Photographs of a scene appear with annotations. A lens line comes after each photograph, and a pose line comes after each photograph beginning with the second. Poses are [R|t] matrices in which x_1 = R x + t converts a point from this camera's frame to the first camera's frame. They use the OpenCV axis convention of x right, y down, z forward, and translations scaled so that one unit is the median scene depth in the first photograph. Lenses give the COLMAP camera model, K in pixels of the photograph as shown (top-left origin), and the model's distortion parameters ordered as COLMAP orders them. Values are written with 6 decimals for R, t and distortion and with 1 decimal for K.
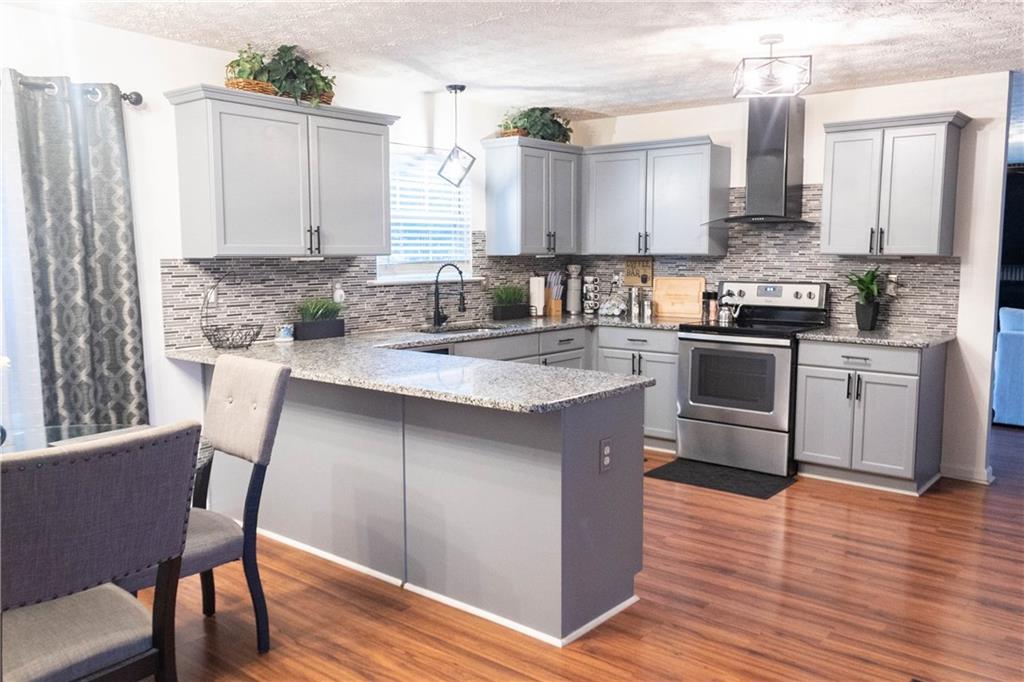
lens RADIAL K [[831.6, 0, 512.0], [0, 831.6, 341.0], [0, 0, 1]] dist [0.013749, 0.009022]
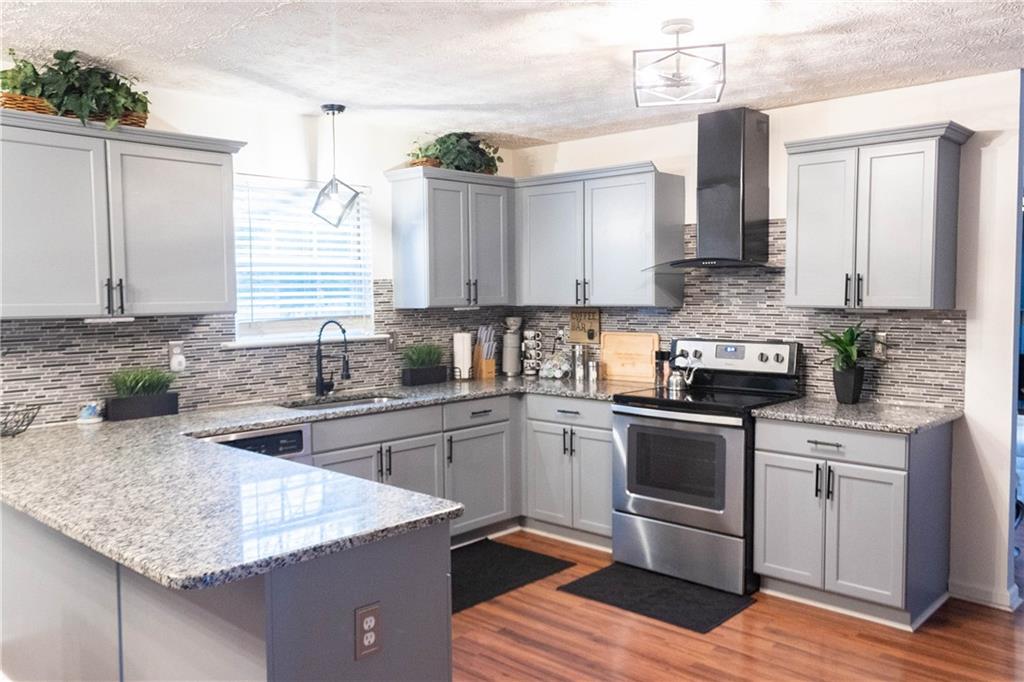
lens RADIAL K [[831.6, 0, 512.0], [0, 831.6, 341.0], [0, 0, 1]] dist [0.013749, 0.009022]
pose [[0.998331, -0.004274, -0.057598, 0.156882], [0.001573, 0.998901, -0.046854, -0.035421], [0.057735, 0.046685, 0.997240, 0.200829]]
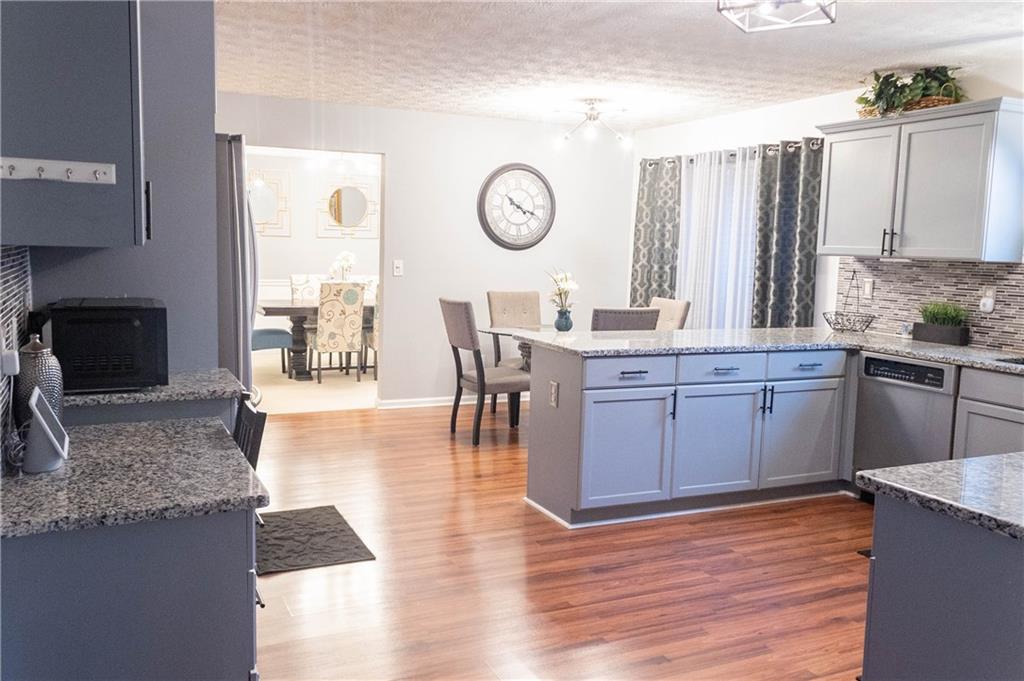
lens RADIAL K [[866.3, 0, 512.0], [0, 866.3, 340.5], [0, 0, 1]] dist [0.000674, -0.000052]
pose [[-0.421312, 0.091906, -0.902247, 0.836730], [-0.124566, 0.979559, 0.157948, -0.096760], [0.898321, 0.178934, -0.401251, 0.883722]]
